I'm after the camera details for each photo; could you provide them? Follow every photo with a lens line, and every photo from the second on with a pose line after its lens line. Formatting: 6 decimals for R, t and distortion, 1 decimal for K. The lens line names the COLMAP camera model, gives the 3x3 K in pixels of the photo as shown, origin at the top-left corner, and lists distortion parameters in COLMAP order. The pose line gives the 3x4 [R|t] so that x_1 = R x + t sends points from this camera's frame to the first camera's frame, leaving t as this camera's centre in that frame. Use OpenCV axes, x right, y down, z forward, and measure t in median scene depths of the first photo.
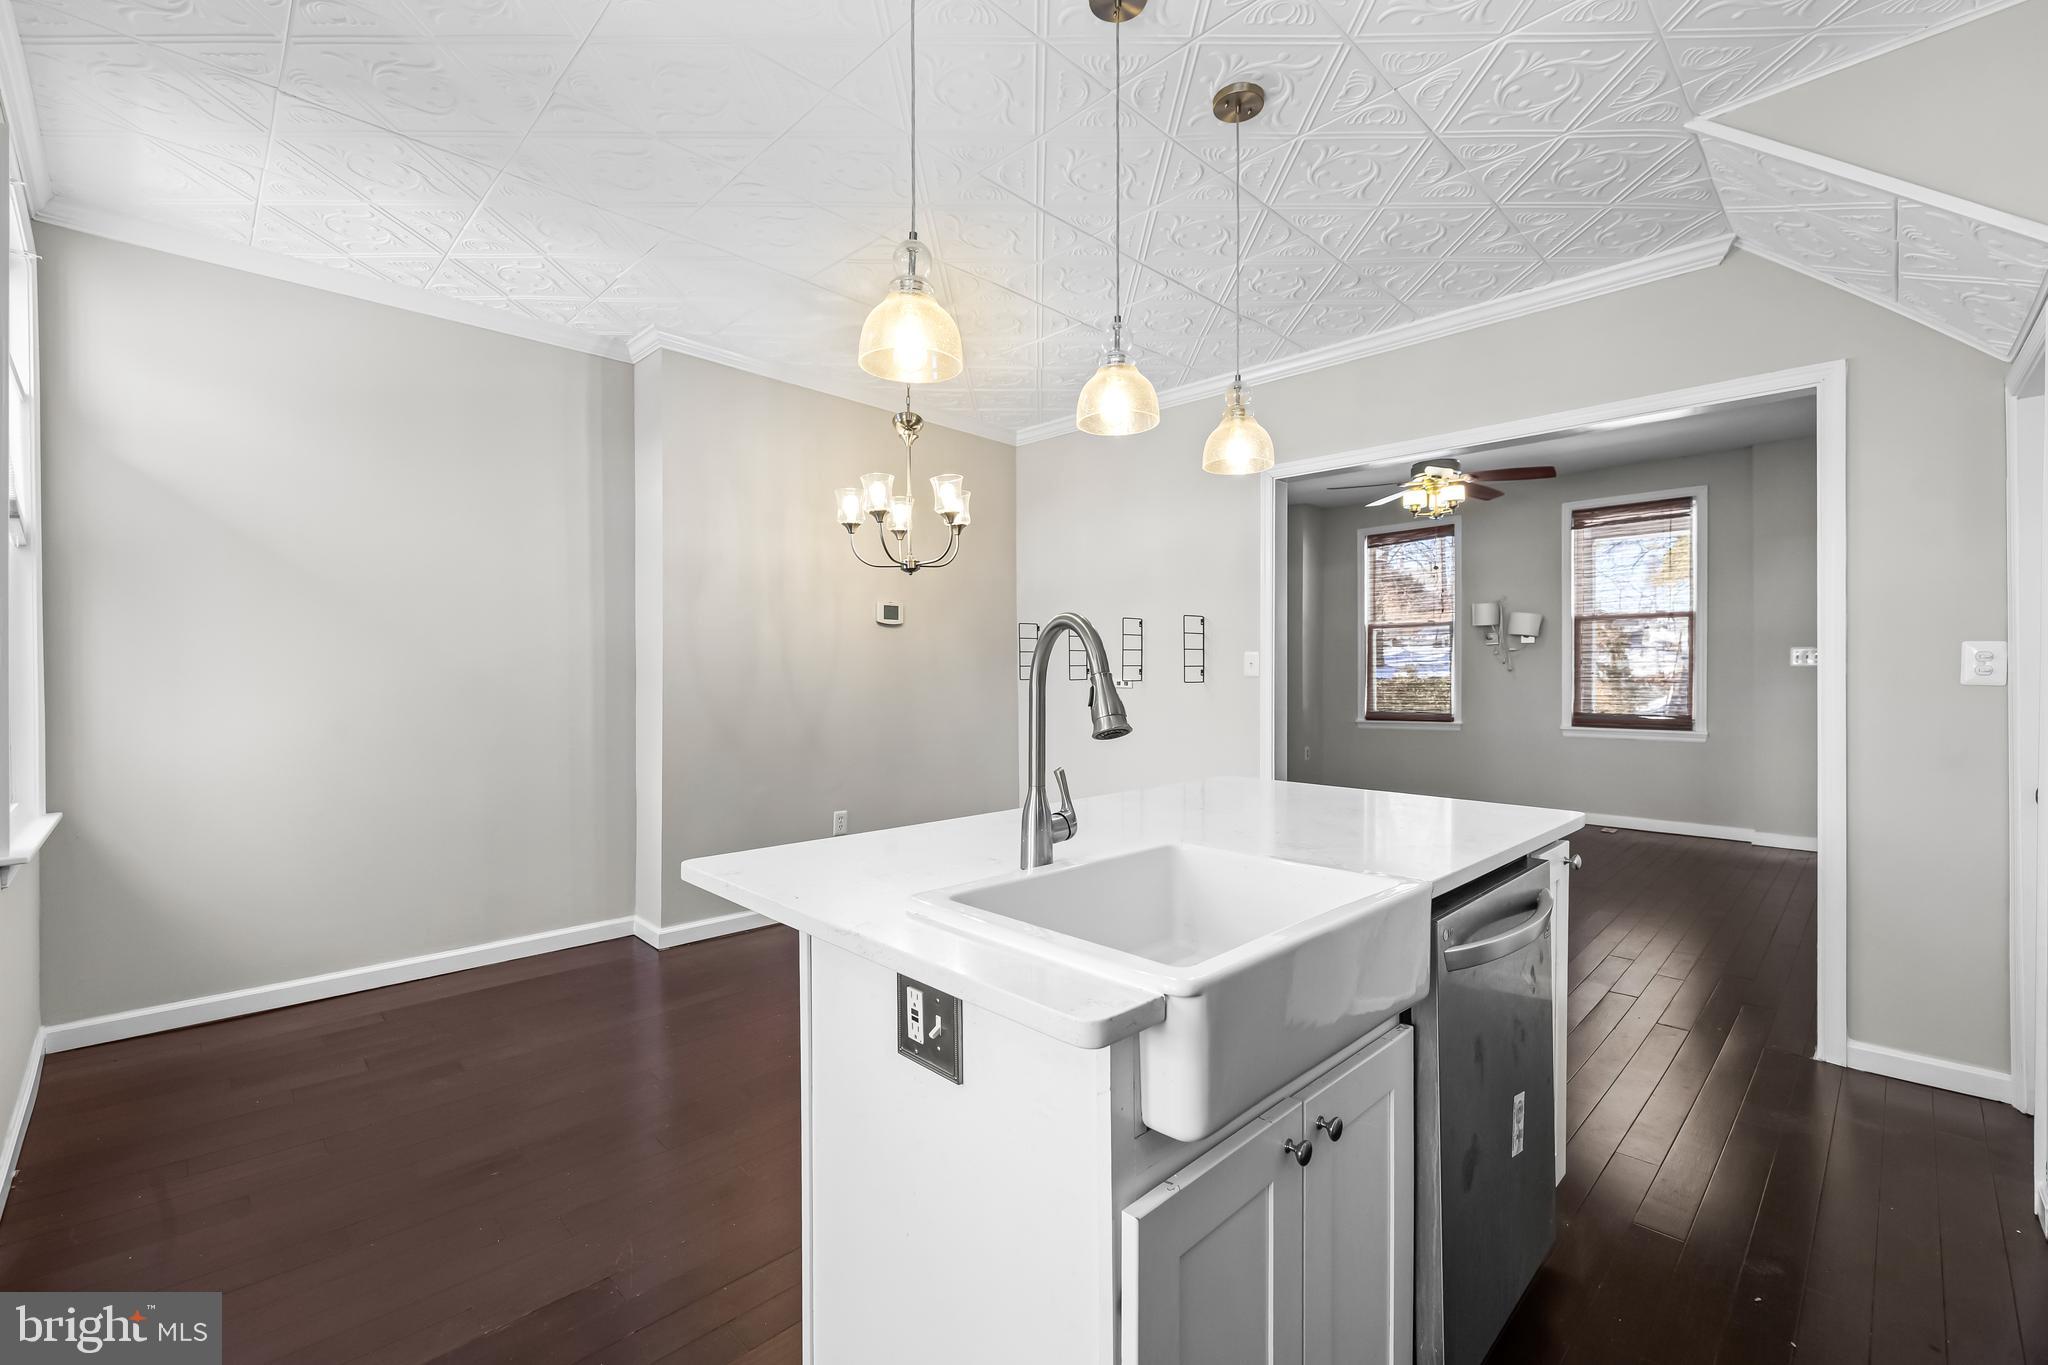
lens RADIAL K [[865.8, 0, 1019.6], [0, 865.8, 681.6], [0, 0, 1]] dist [-0.000817, 0.000404]
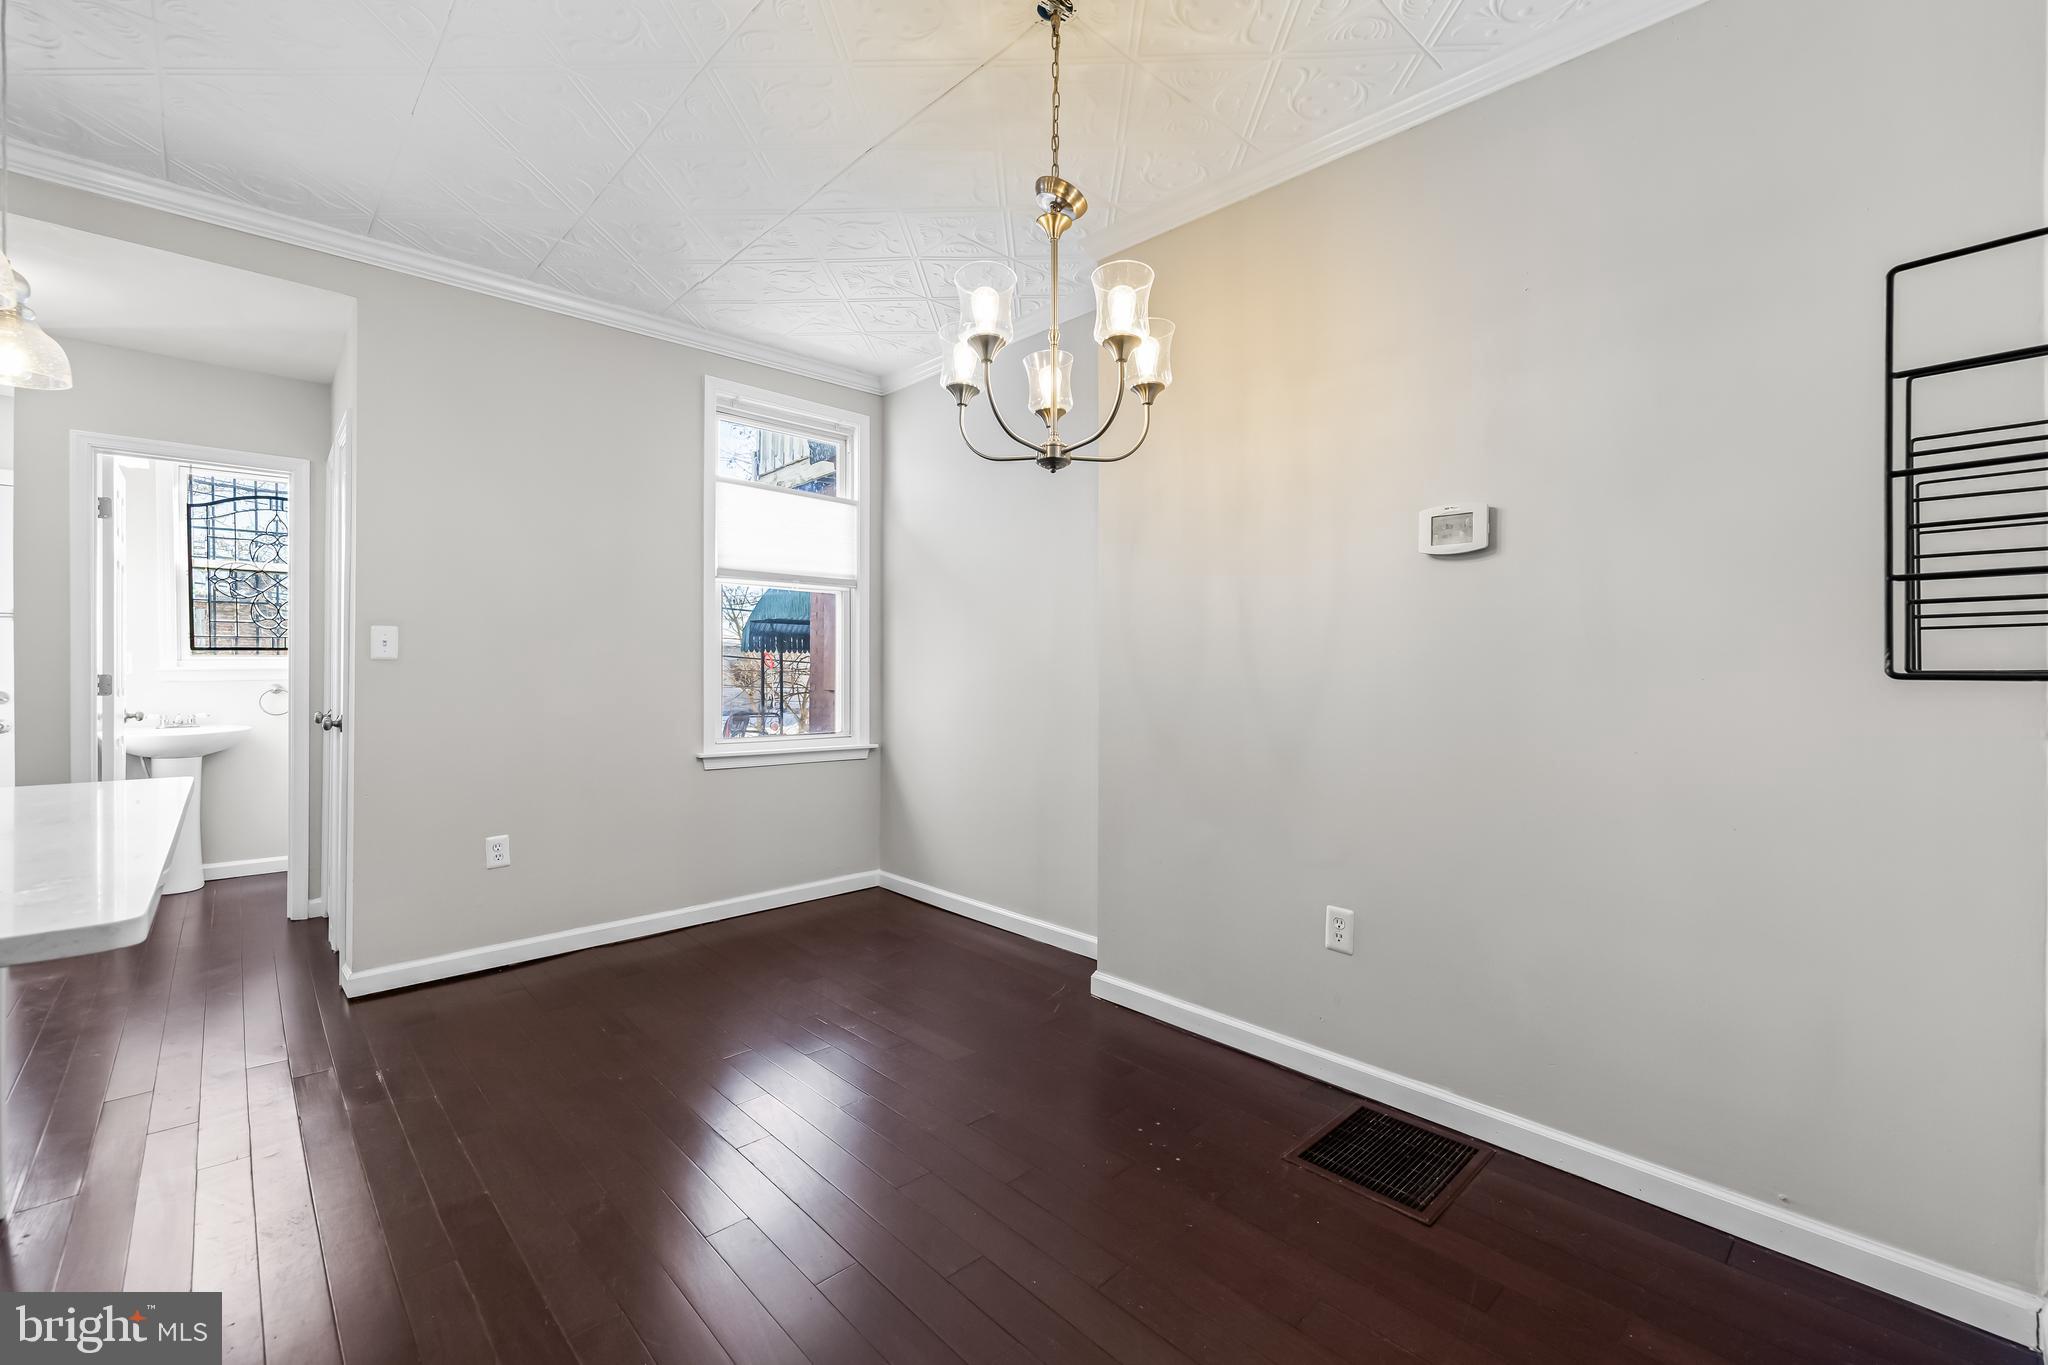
lens RADIAL K [[865.8, 0, 1042.9], [0, 865.8, 675.0], [0, 0, 1]] dist [-0.000817, 0.000404]
pose [[-0.011578, 0.008392, -0.999898, 0.238442], [-0.012804, 0.999882, 0.008540, -0.000288], [0.999851, 0.012901, -0.011469, 0.559453]]
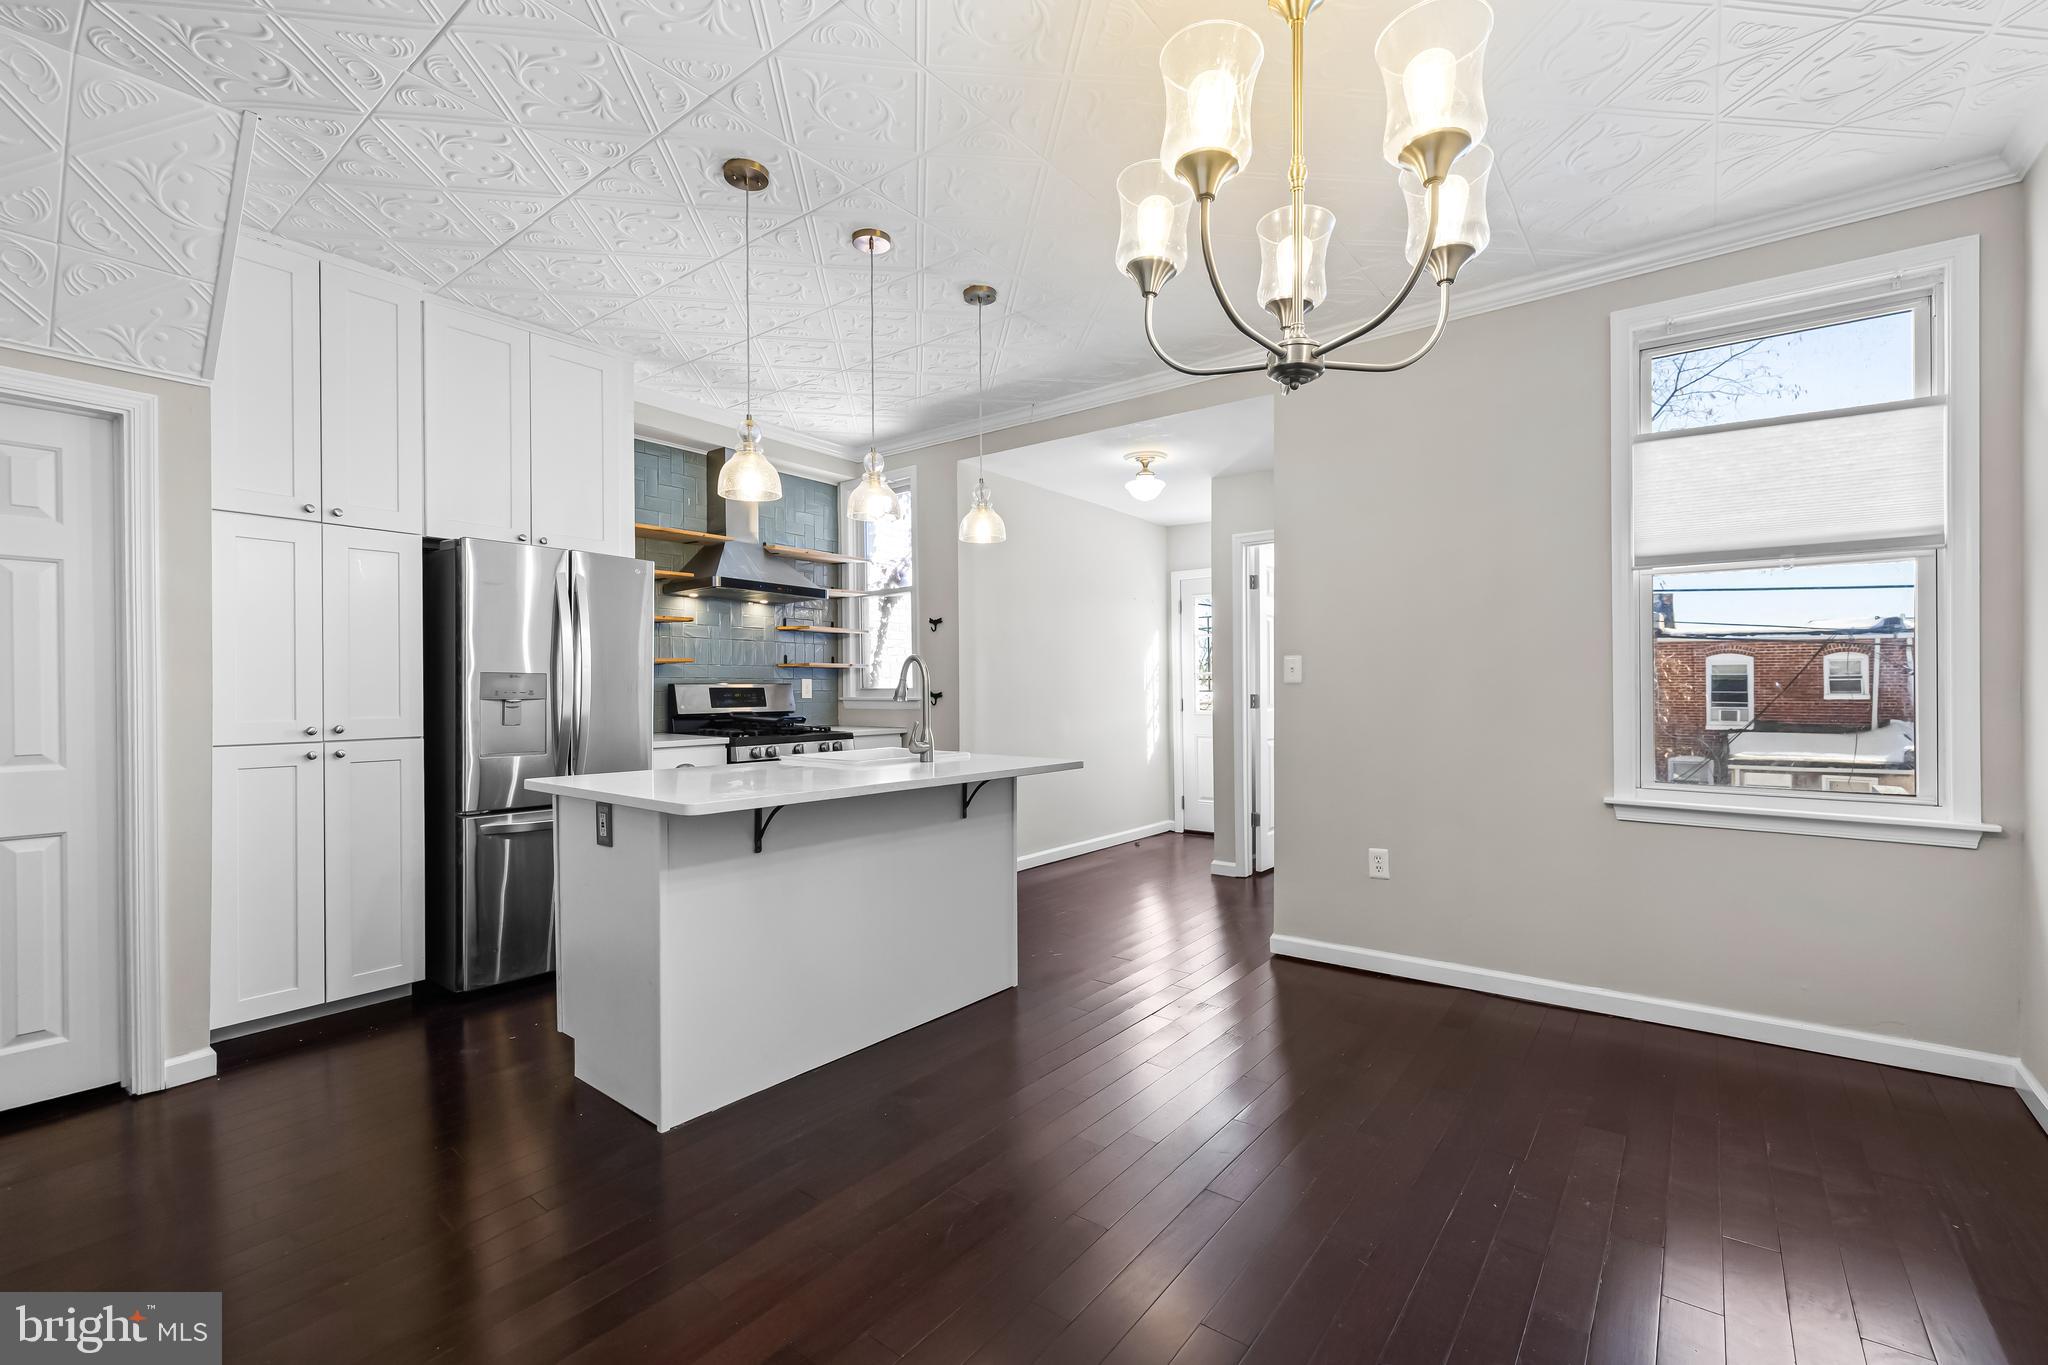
lens RADIAL K [[865.8, 0, 1023.1], [0, 865.8, 679.8], [0, 0, 1]] dist [-0.000817, 0.000404]
pose [[-0.992076, 0.003796, -0.125581, 0.011269], [0.003857, 0.999993, -0.000241, -0.002506], [0.125579, -0.000724, -0.992083, 0.744988]]
